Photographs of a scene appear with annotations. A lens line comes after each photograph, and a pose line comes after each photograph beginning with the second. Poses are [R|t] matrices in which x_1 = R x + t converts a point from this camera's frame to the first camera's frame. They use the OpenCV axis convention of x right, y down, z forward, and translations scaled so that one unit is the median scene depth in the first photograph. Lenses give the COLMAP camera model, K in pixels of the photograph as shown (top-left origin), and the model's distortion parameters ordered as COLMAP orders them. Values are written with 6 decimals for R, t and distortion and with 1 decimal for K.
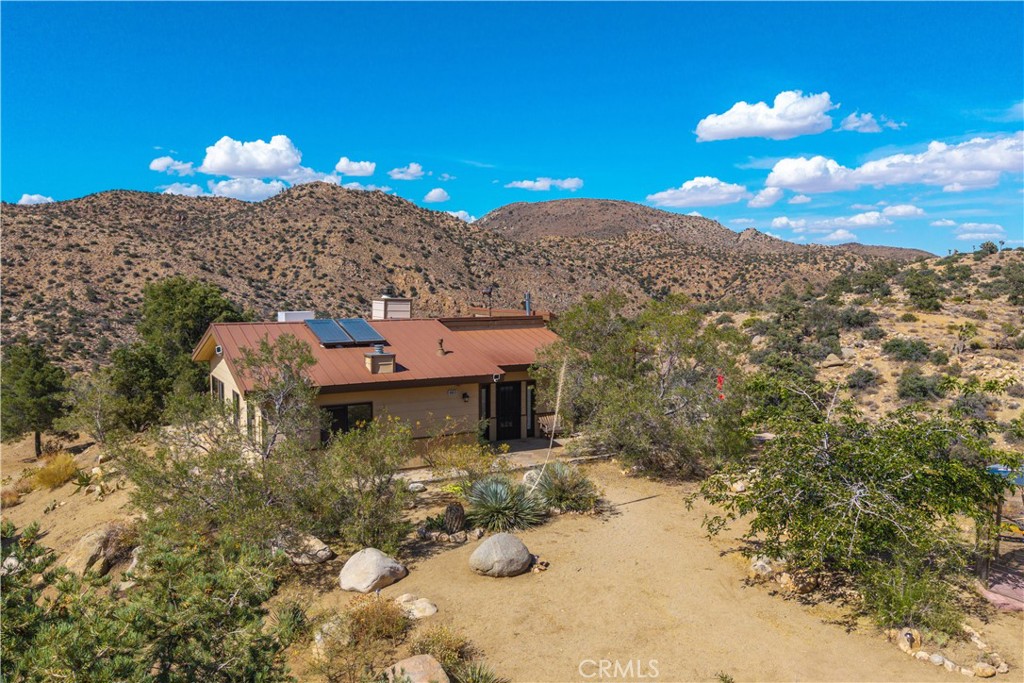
lens RADIAL K [[803.8, 0, 518.4], [0, 803.8, 354.4], [0, 0, 1]] dist [0.056335, -0.098258]
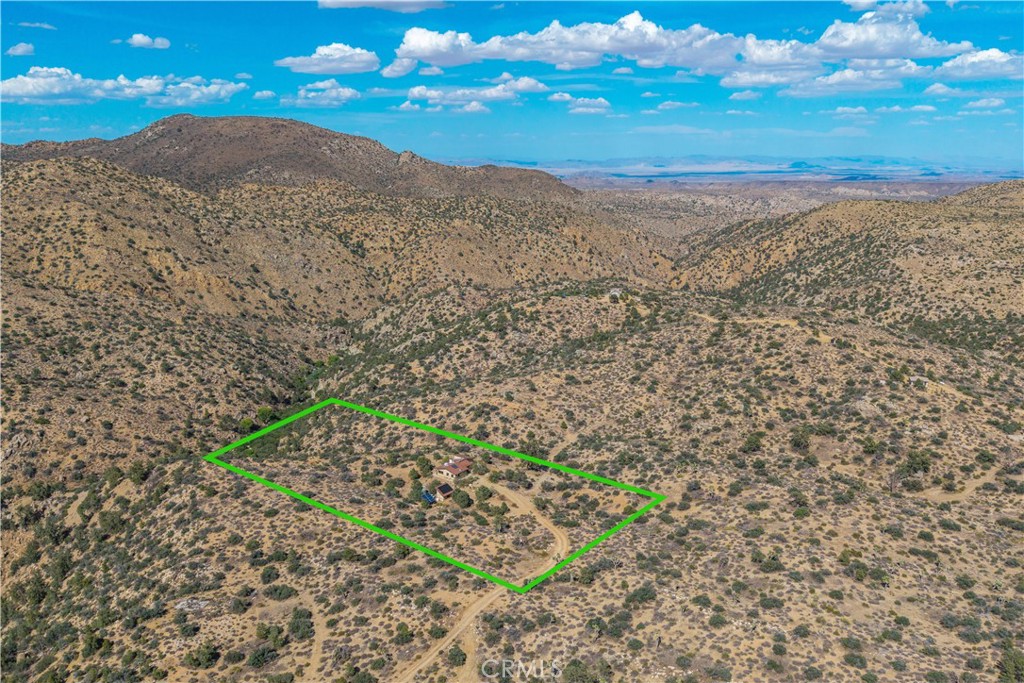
lens RADIAL K [[803.8, 0, 514.9], [0, 803.8, 341.1], [0, 0, 1]] dist [0.056335, -0.098258]
pose [[0.913271, -0.094583, 0.396221, -0.144172], [0.038091, 0.988238, 0.148106, -0.131387], [-0.405569, -0.120168, 0.906131, -0.364037]]
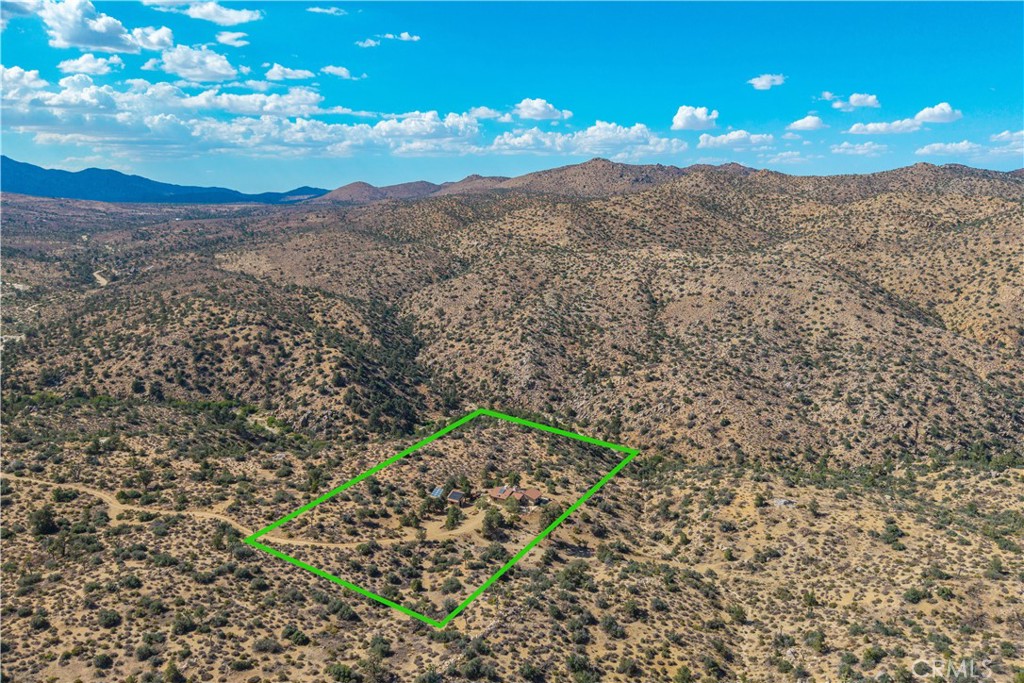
lens RADIAL K [[803.8, 0, 509.7], [0, 803.8, 331.4], [0, 0, 1]] dist [0.056335, -0.098258]
pose [[0.526736, 0.144995, -0.837571, 0.336038], [-0.078612, 0.989431, 0.121846, -0.134638], [0.846386, 0.001663, 0.532567, -0.185796]]
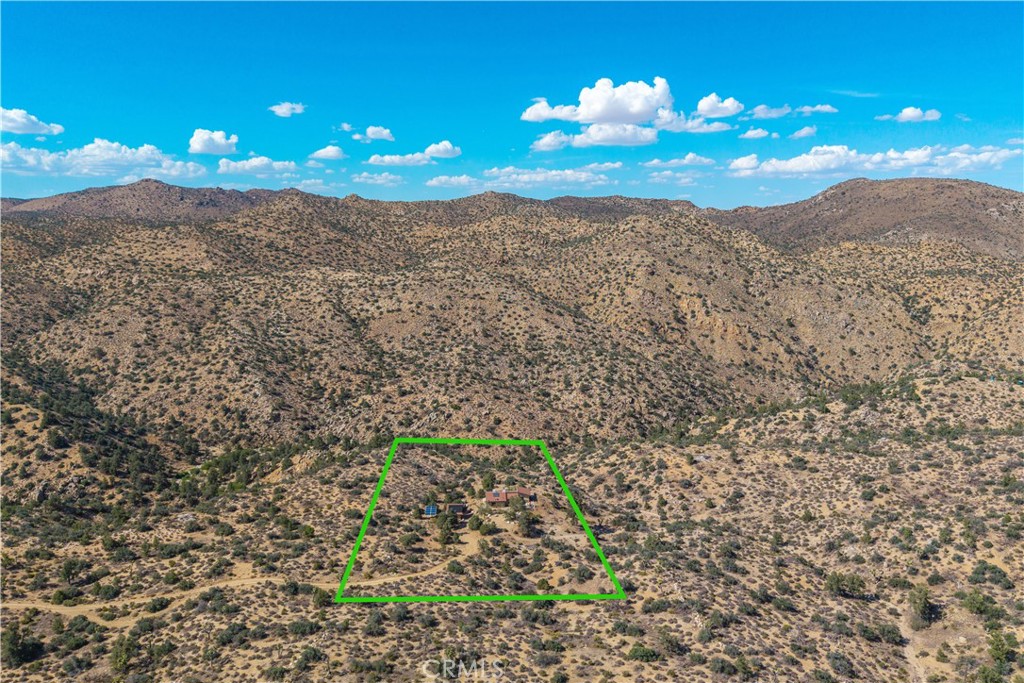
lens RADIAL K [[803.8, 0, 546.4], [0, 803.8, 340.3], [0, 0, 1]] dist [0.056335, -0.098258]
pose [[0.915910, 0.060155, -0.396850, 0.179580], [-0.037553, 0.997212, 0.064488, -0.109372], [0.399622, -0.044163, 0.915615, -0.337972]]
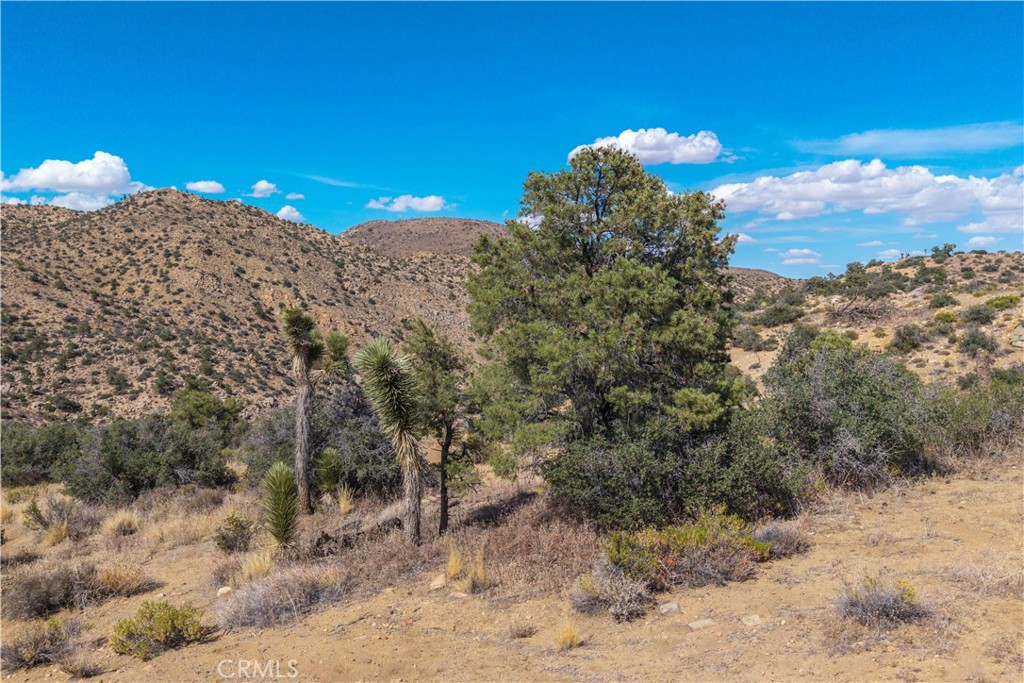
lens RADIAL K [[803.8, 0, 514.9], [0, 803.8, 348.9], [0, 0, 1]] dist [0.056335, -0.098258]
pose [[0.983800, -0.014491, 0.178681, -0.036462], [0.020653, 0.999253, -0.032673, 0.002057], [-0.178074, 0.035834, 0.983364, 0.063013]]
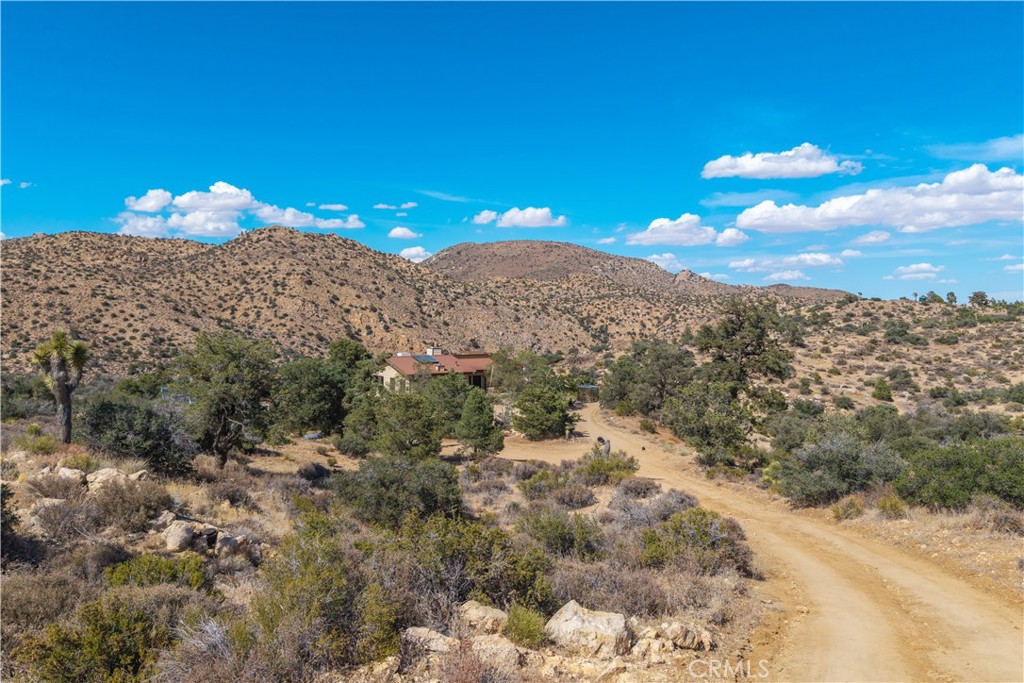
lens RADIAL K [[803.8, 0, 520.4], [0, 803.8, 351.9], [0, 0, 1]] dist [0.056335, -0.098258]
pose [[0.997683, -0.000978, 0.068021, -0.002085], [0.004286, 0.998814, -0.048496, 0.003533], [-0.067893, 0.048676, 0.996505, -0.078839]]
